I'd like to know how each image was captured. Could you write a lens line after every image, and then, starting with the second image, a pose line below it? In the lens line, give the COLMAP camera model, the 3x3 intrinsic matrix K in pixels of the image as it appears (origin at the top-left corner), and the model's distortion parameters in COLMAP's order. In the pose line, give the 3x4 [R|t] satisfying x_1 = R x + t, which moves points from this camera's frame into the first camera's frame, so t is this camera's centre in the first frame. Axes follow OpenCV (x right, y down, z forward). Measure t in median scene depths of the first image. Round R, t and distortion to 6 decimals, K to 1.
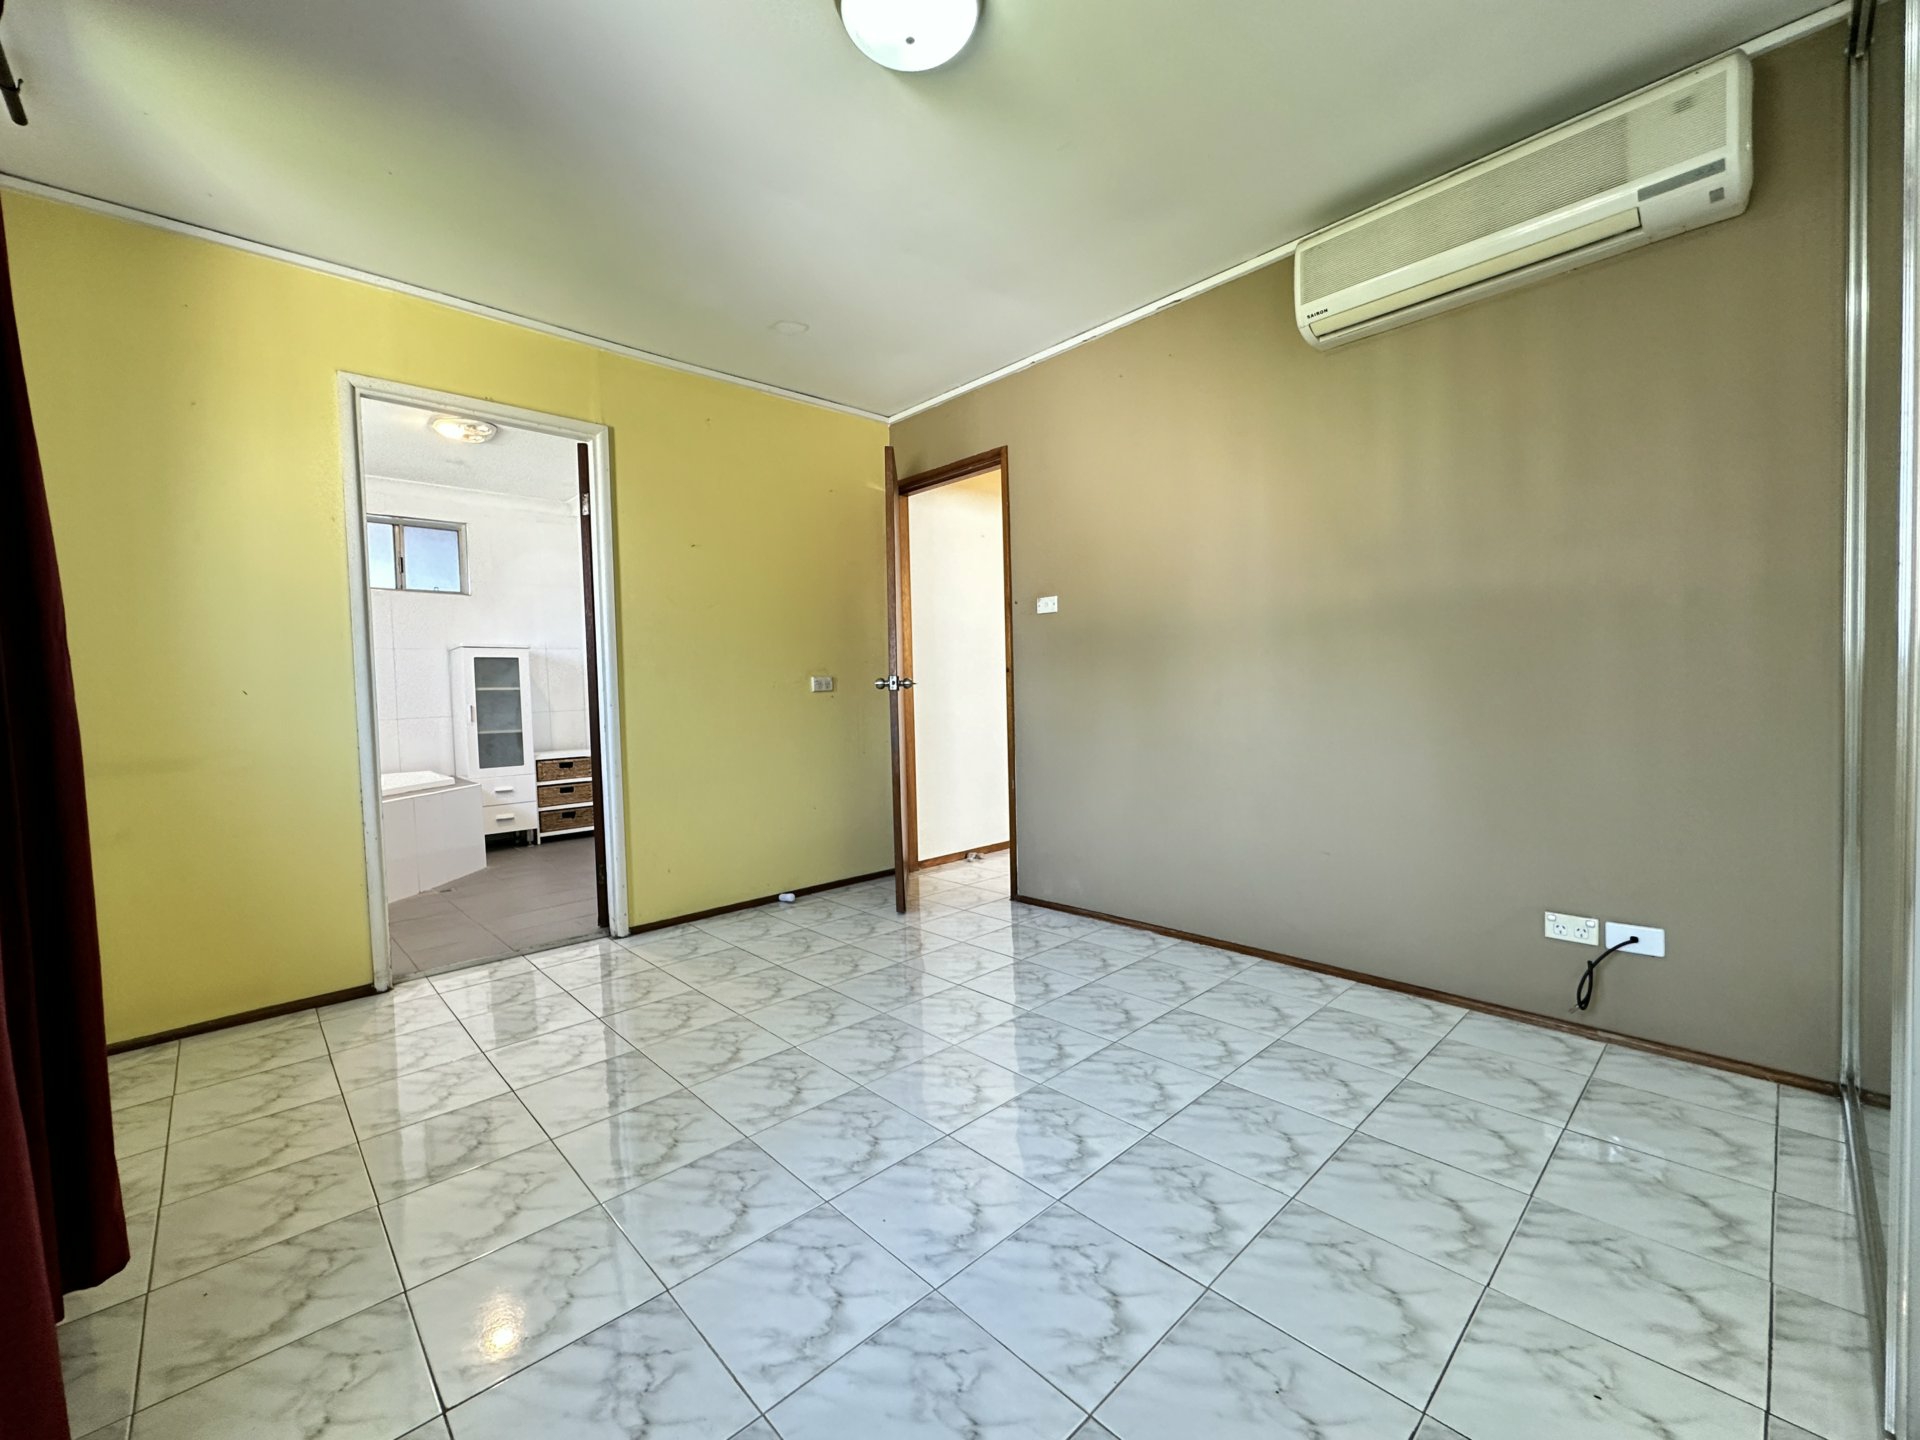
lens RADIAL K [[777.6, 0, 960.2], [0, 777.6, 724.2], [0, 0, 1]] dist [-0.000475, 0.000839]
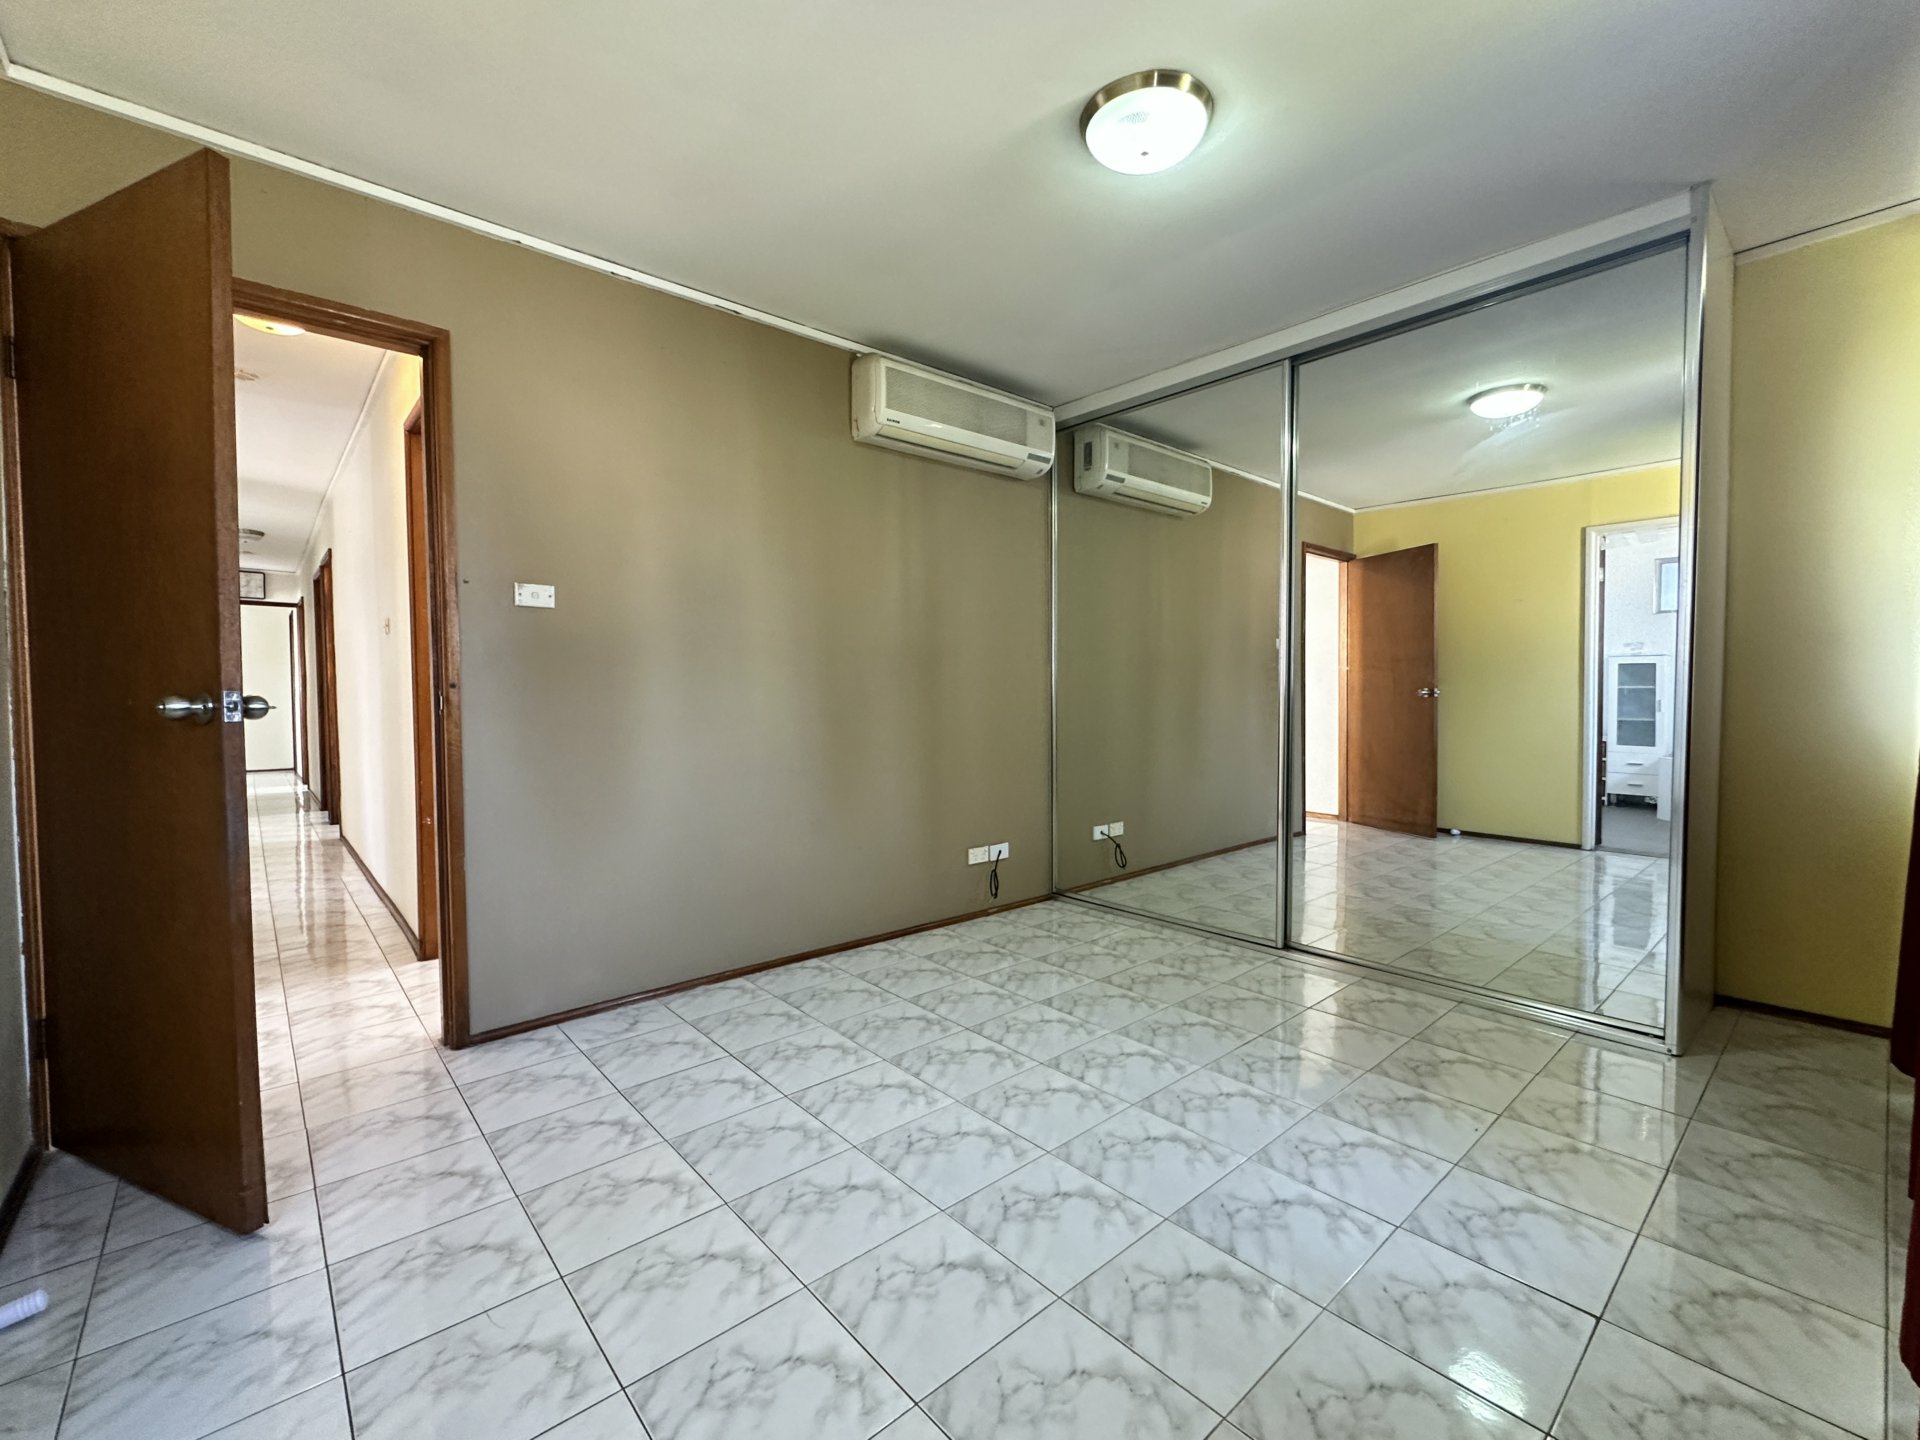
lens RADIAL K [[820.8, 0, 952.5], [0, 820.8, 723.2], [0, 0, 1]] dist [-0.004721, 0.000950]
pose [[0.045149, -0.012606, 0.998901, -1.104939], [0.048150, 0.998786, 0.010428, -0.049265], [-0.997819, 0.047626, 0.045701, 1.072354]]
